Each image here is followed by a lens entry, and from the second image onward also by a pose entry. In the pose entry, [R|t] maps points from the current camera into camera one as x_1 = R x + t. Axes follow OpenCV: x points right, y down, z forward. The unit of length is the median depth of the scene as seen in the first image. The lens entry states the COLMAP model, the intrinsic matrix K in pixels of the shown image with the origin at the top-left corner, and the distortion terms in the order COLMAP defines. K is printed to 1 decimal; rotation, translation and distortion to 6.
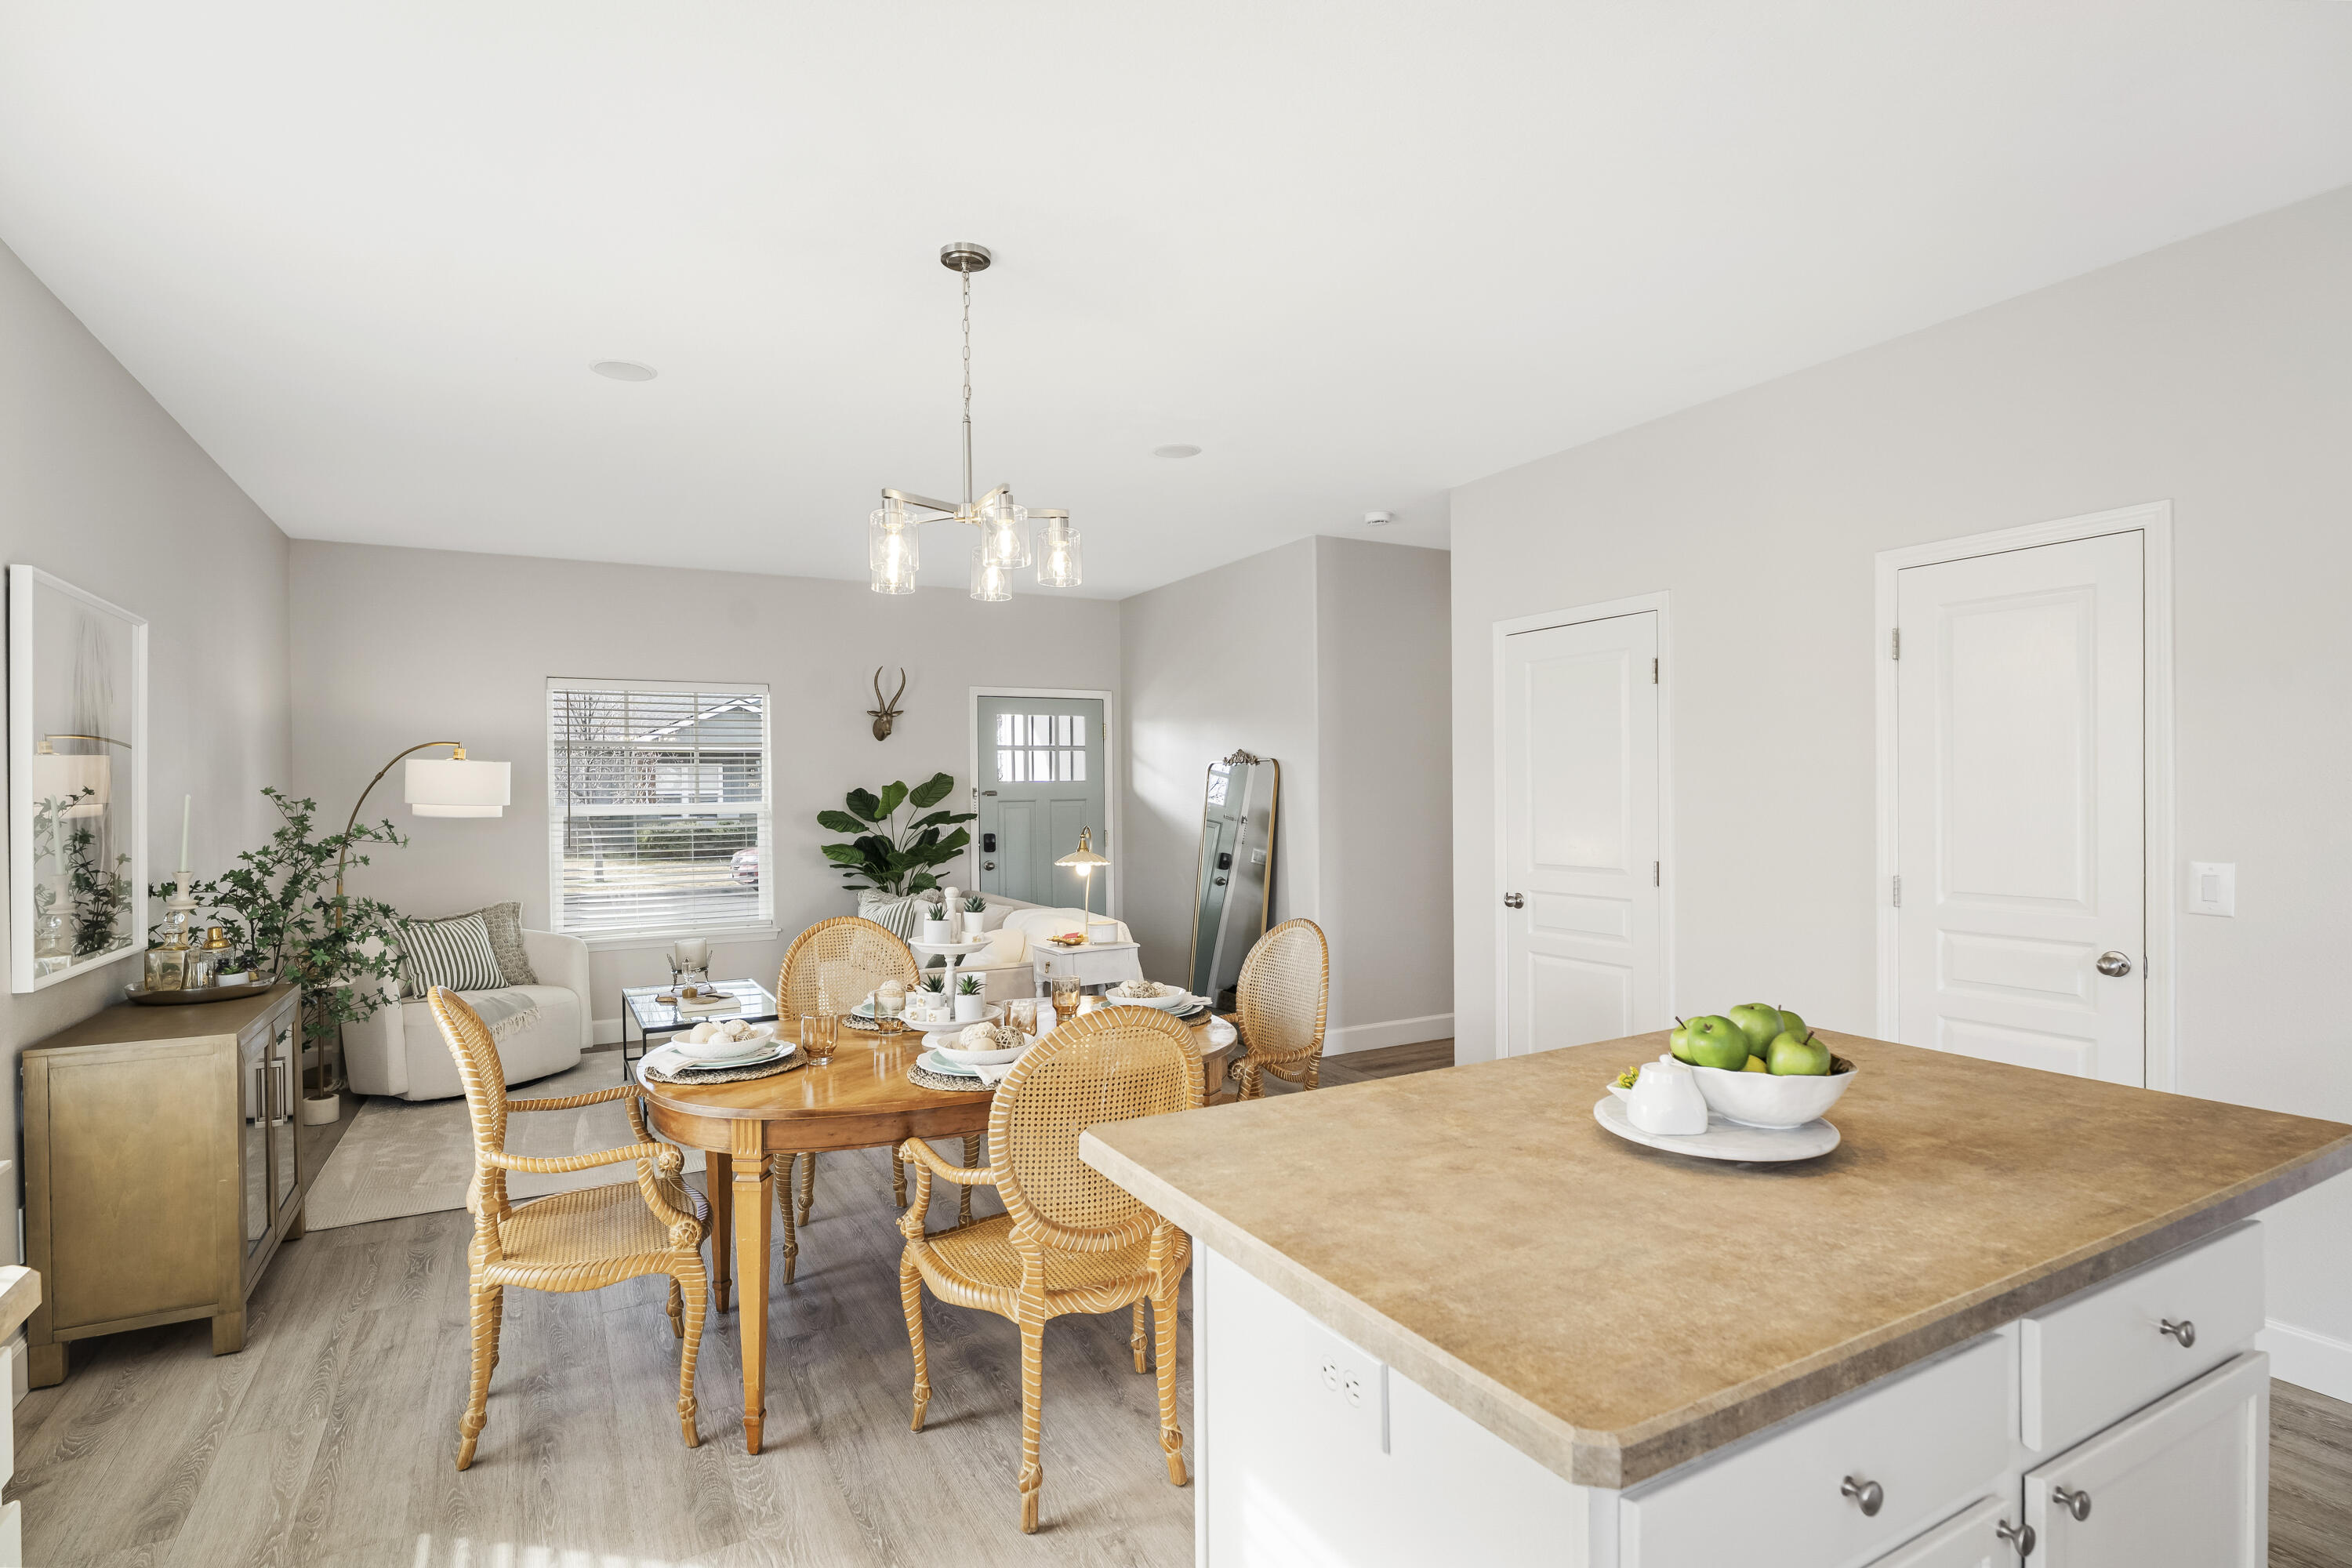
lens RADIAL K [[1179.1, 0, 1178.3], [0, 1179.1, 786.4], [0, 0, 1]] dist [0.003367, -0.000510]
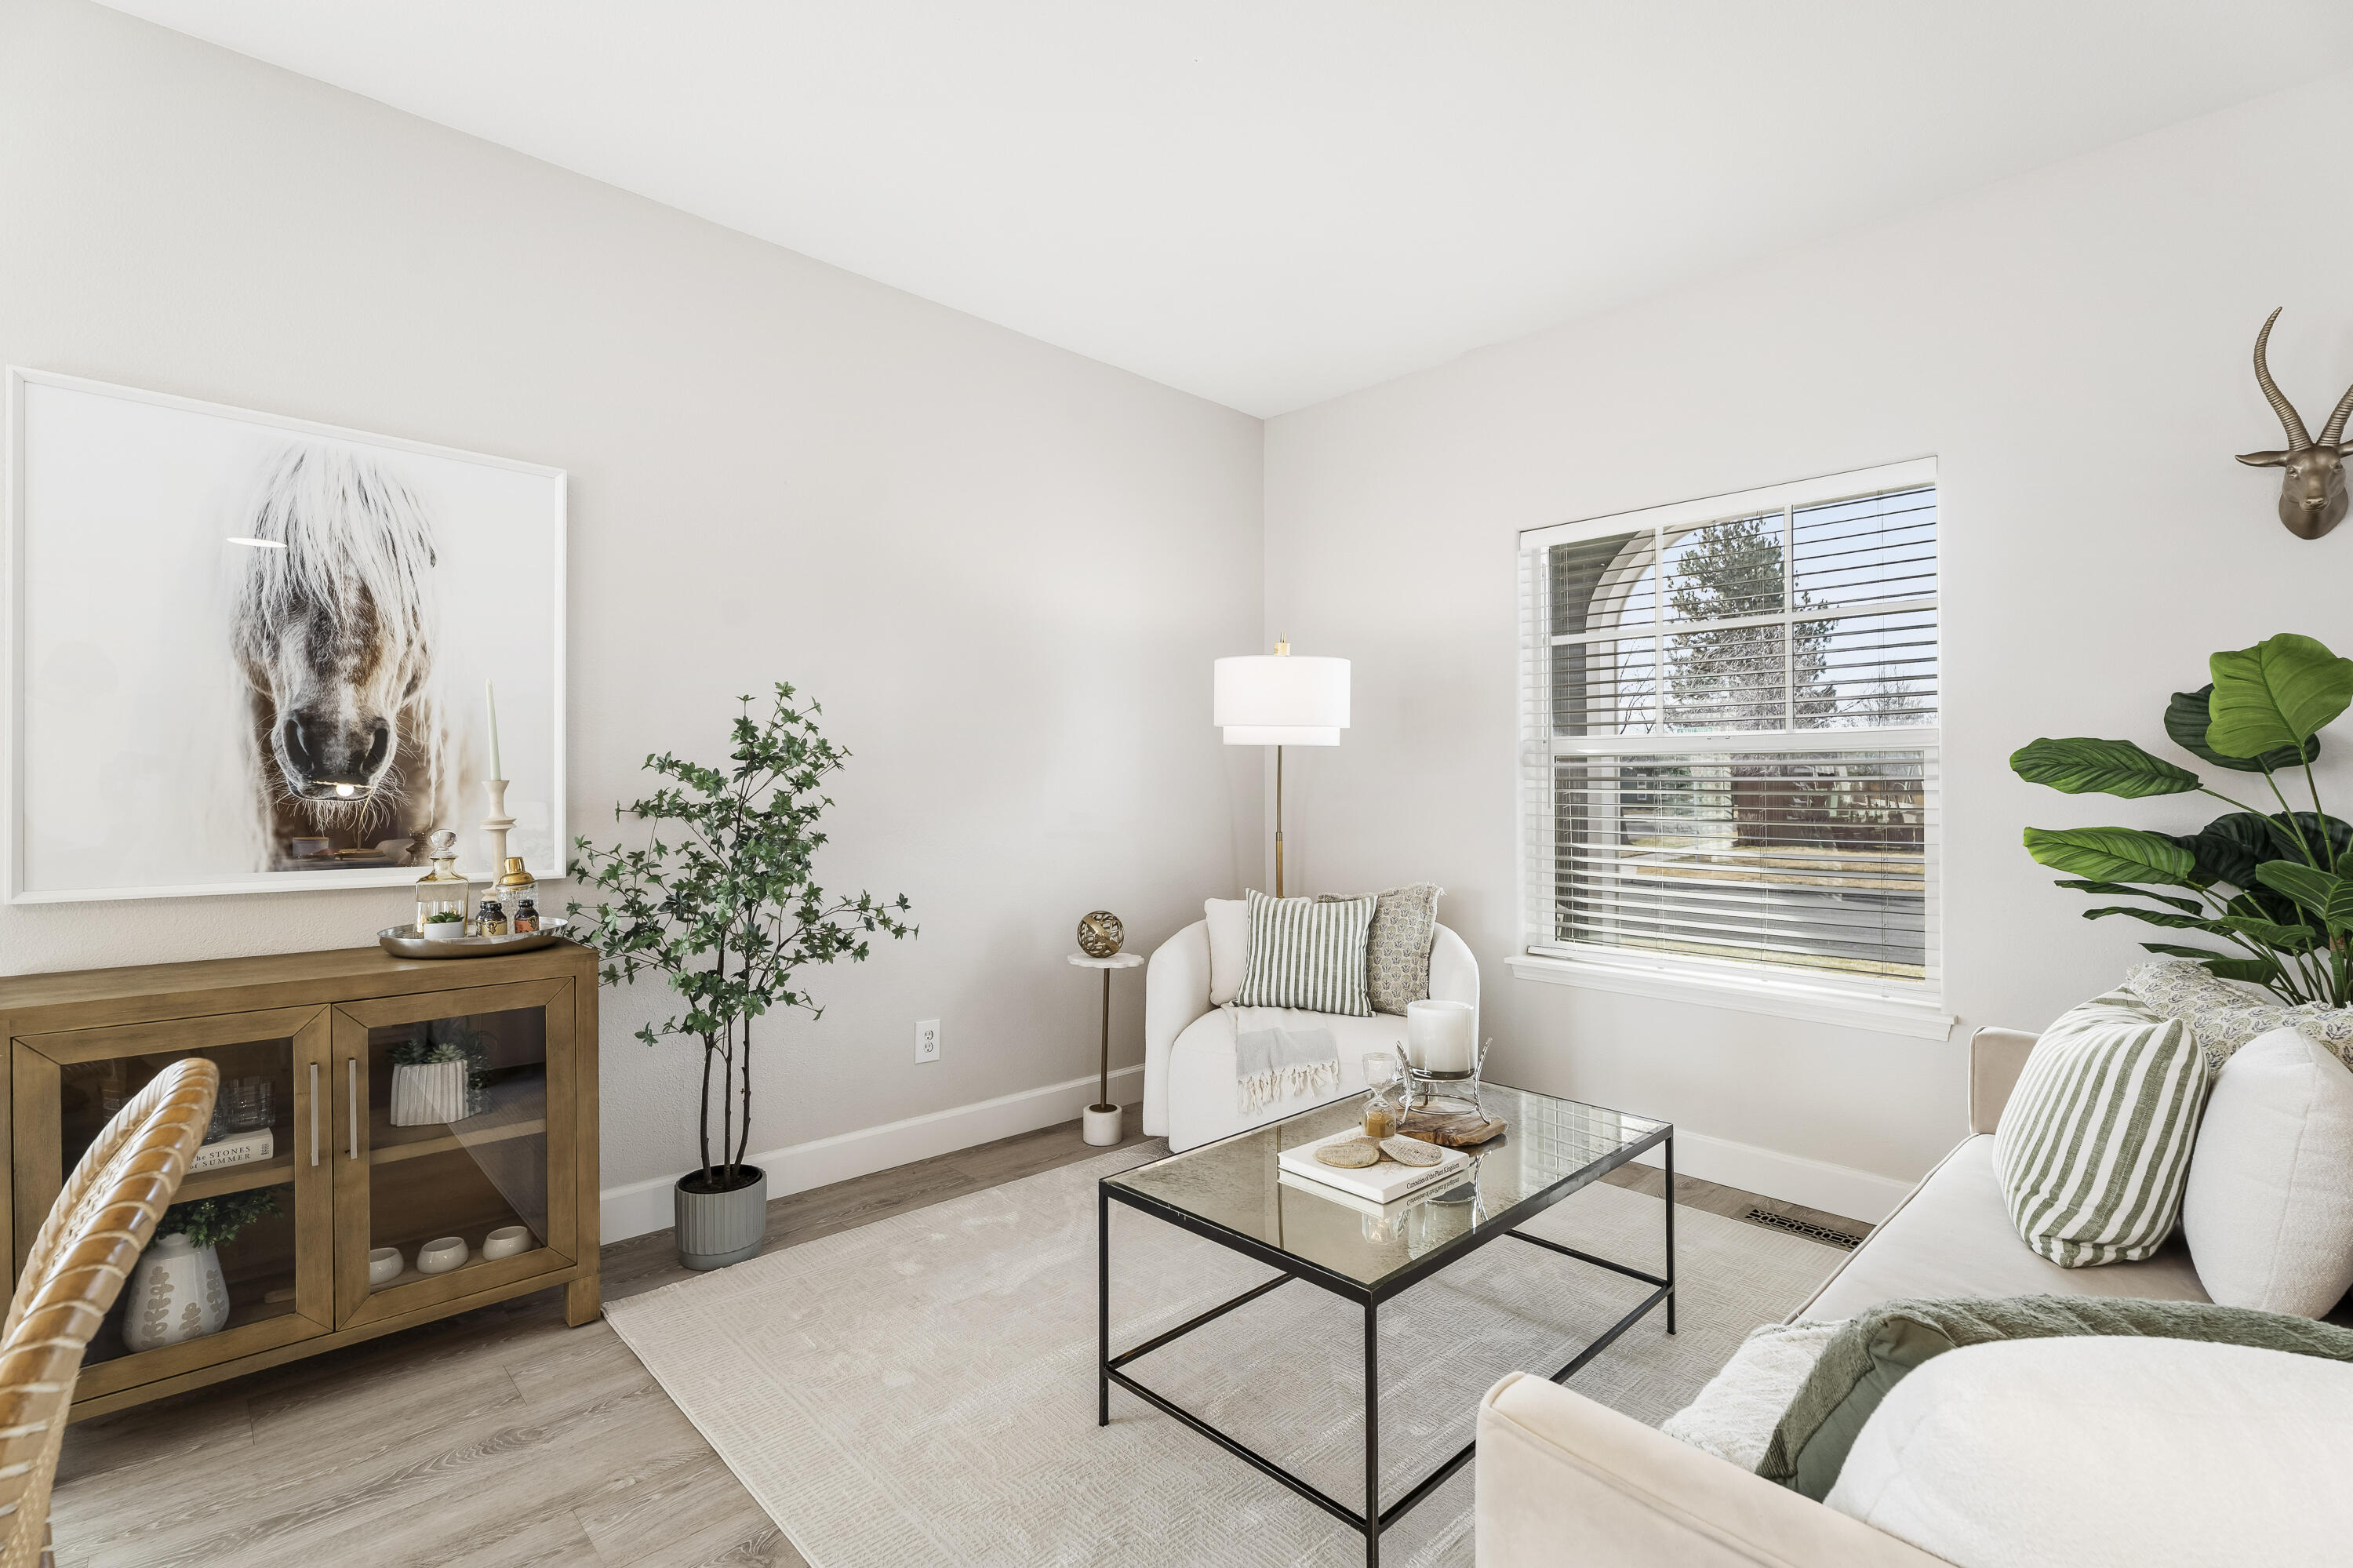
lens RADIAL K [[1052.1, 0, 1171.3], [0, 1052.1, 787.9], [0, 0, 1]] dist [-0.001466, -0.001310]
pose [[0.254921, 0.010368, -0.966906, -0.043783], [-0.009606, 0.999920, 0.008189, 0.036981], [0.966914, 0.007201, 0.255000, 0.644890]]
